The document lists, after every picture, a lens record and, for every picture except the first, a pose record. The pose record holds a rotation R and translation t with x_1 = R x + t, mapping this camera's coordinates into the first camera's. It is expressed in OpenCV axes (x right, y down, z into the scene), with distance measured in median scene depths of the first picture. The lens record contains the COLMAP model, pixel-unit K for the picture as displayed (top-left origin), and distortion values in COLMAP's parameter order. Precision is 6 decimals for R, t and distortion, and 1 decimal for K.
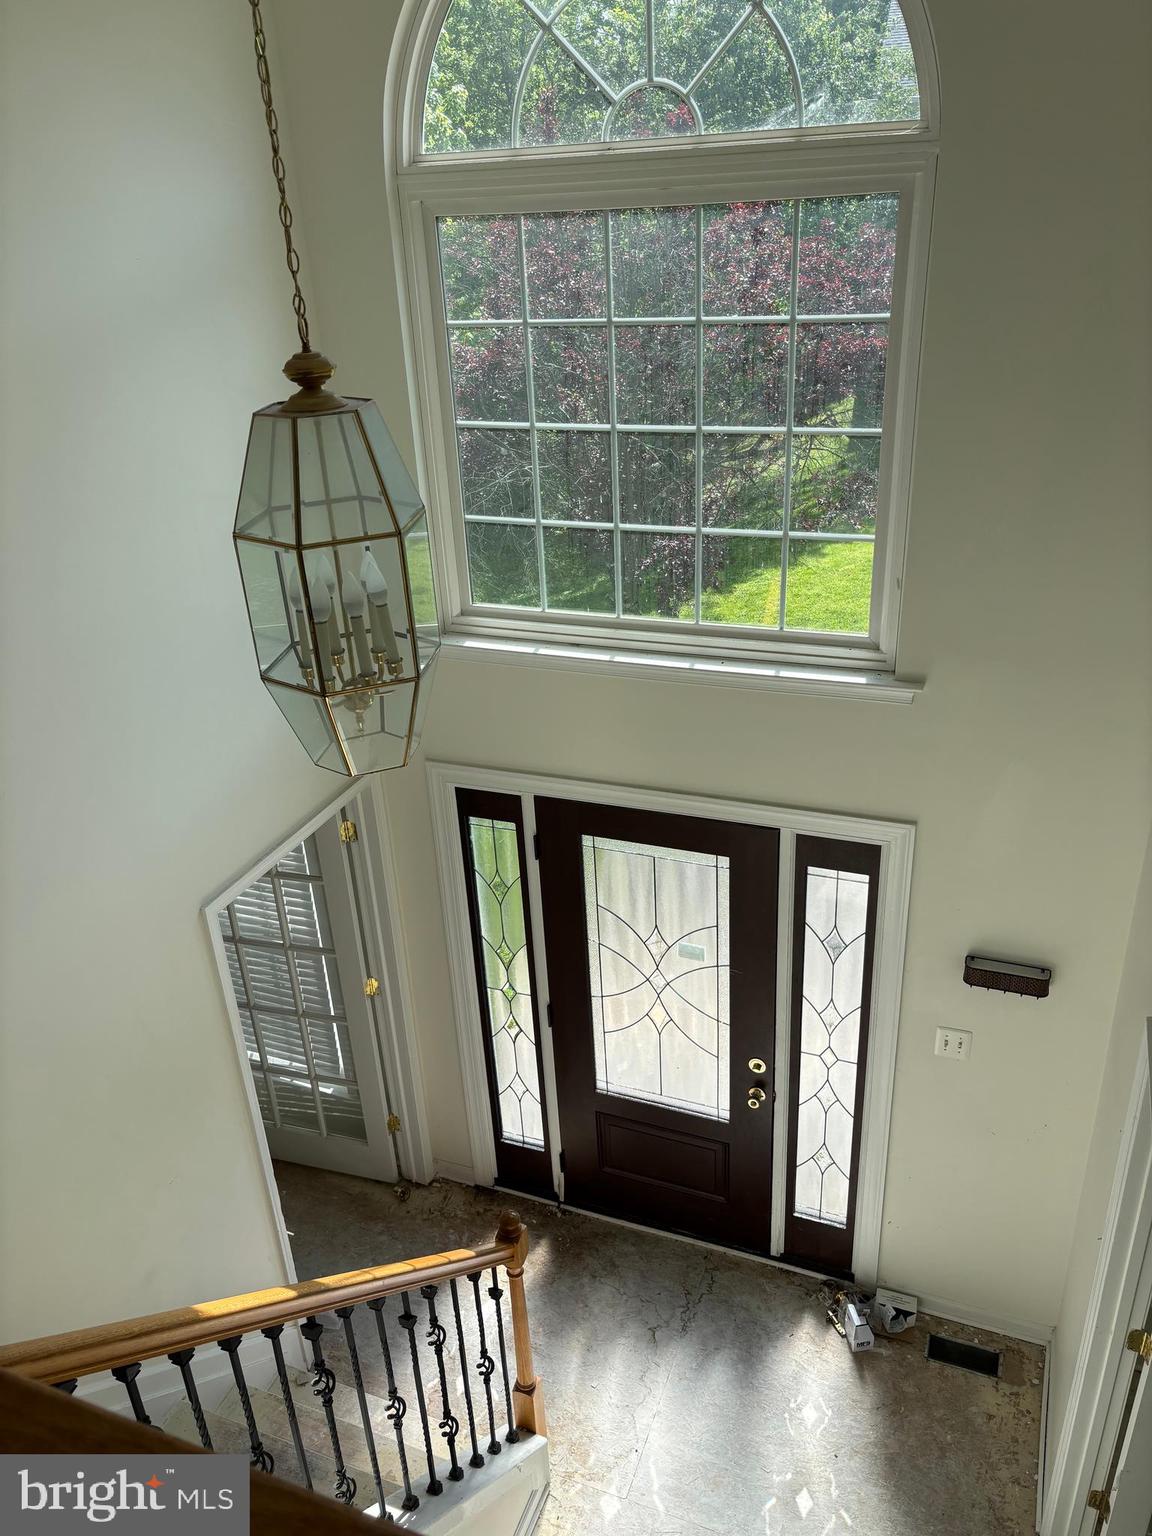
lens RADIAL K [[1169.7, 0, 579.0], [0, 1169.7, 767.7], [0, 0, 1]] dist [0.043584, -0.042362]
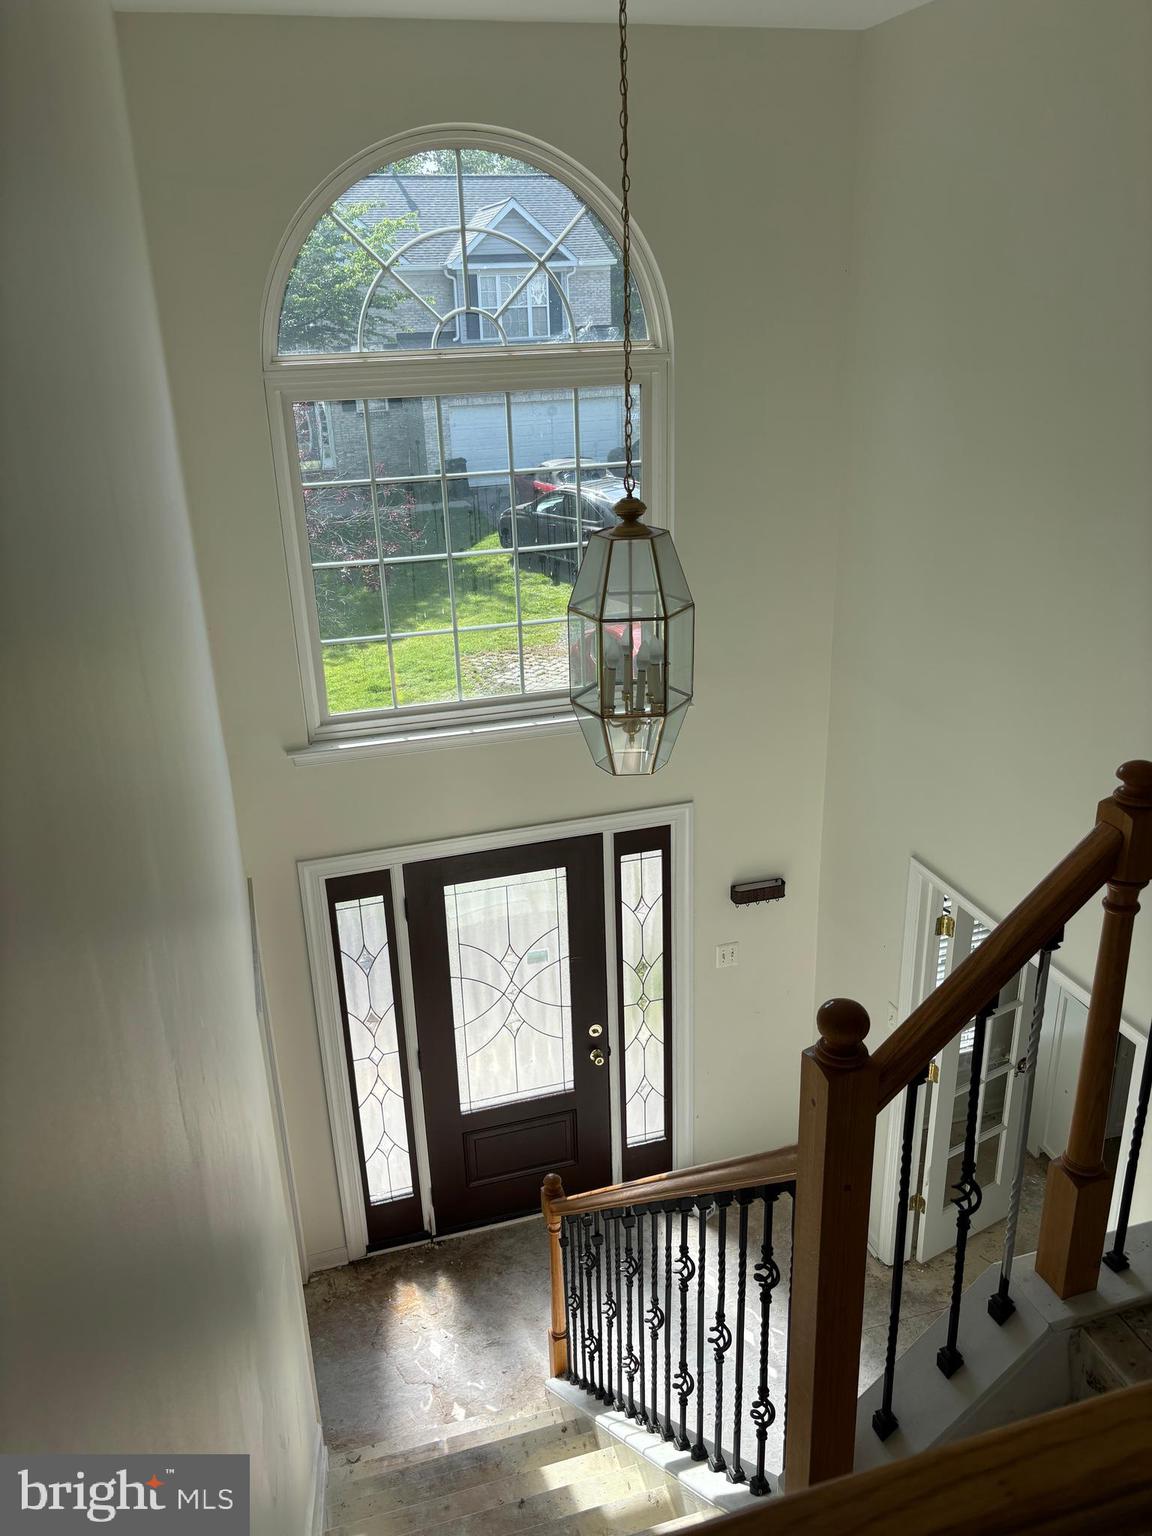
lens RADIAL K [[1169.7, 0, 575.1], [0, 1169.7, 767.2], [0, 0, 1]] dist [0.043584, -0.042362]
pose [[0.795214, -0.202347, 0.571569, -0.548069], [0.266328, 0.963432, -0.029464, 0.010213], [-0.544706, 0.175655, 0.820025, -0.082435]]
